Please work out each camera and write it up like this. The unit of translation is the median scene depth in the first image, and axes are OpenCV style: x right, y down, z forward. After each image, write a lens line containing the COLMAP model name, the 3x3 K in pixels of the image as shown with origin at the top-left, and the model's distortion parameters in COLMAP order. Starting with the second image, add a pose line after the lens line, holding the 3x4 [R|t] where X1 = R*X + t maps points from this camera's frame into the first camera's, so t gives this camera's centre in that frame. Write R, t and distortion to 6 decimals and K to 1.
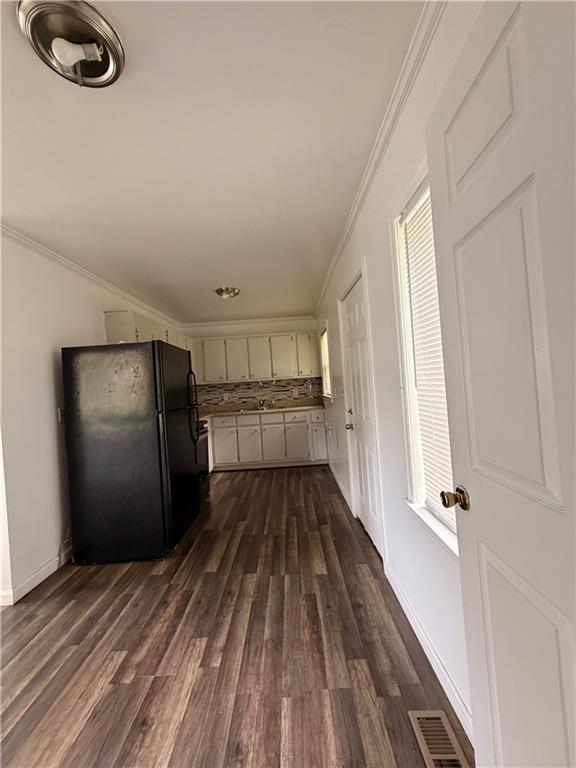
lens RADIAL K [[305.9, 0, 287.1], [0, 305.9, 382.4], [0, 0, 1]] dist [-0.000565, -0.000177]
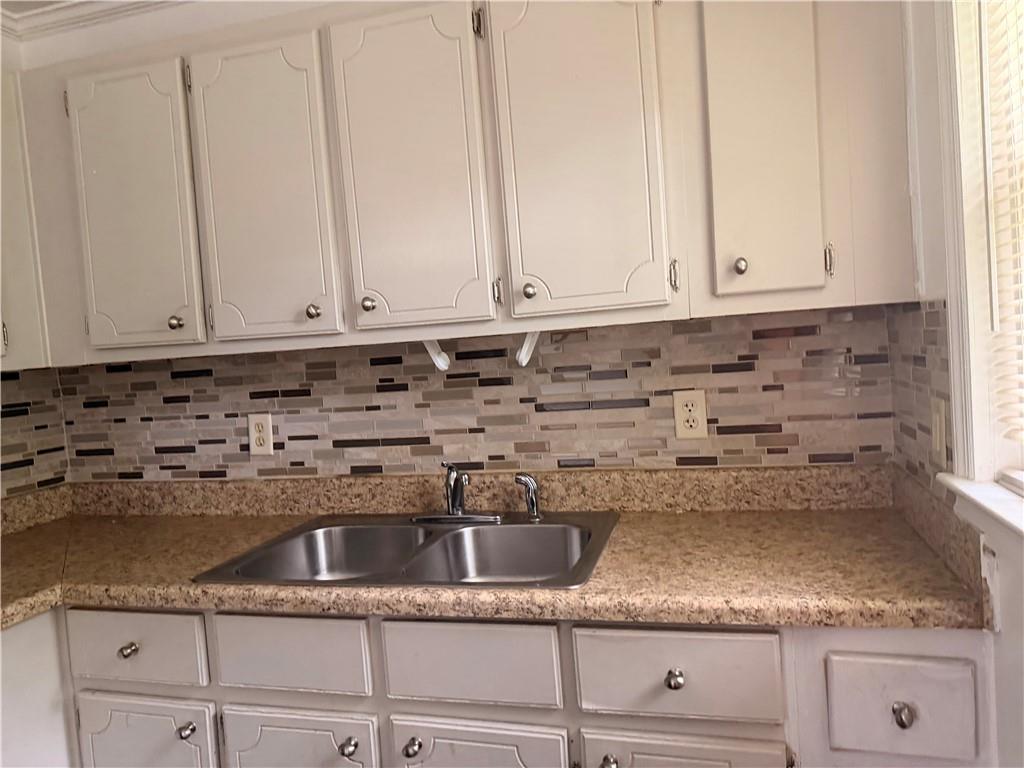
lens RADIAL K [[716.7, 0, 512.0], [0, 716.7, 384.0], [0, 0, 1]] dist [0.000737, -0.000442]
pose [[0.965628, 0.008746, -0.259779, 0.033694], [0.012875, 0.996598, 0.081408, -0.011068], [0.259608, -0.081954, 0.962230, 0.677961]]
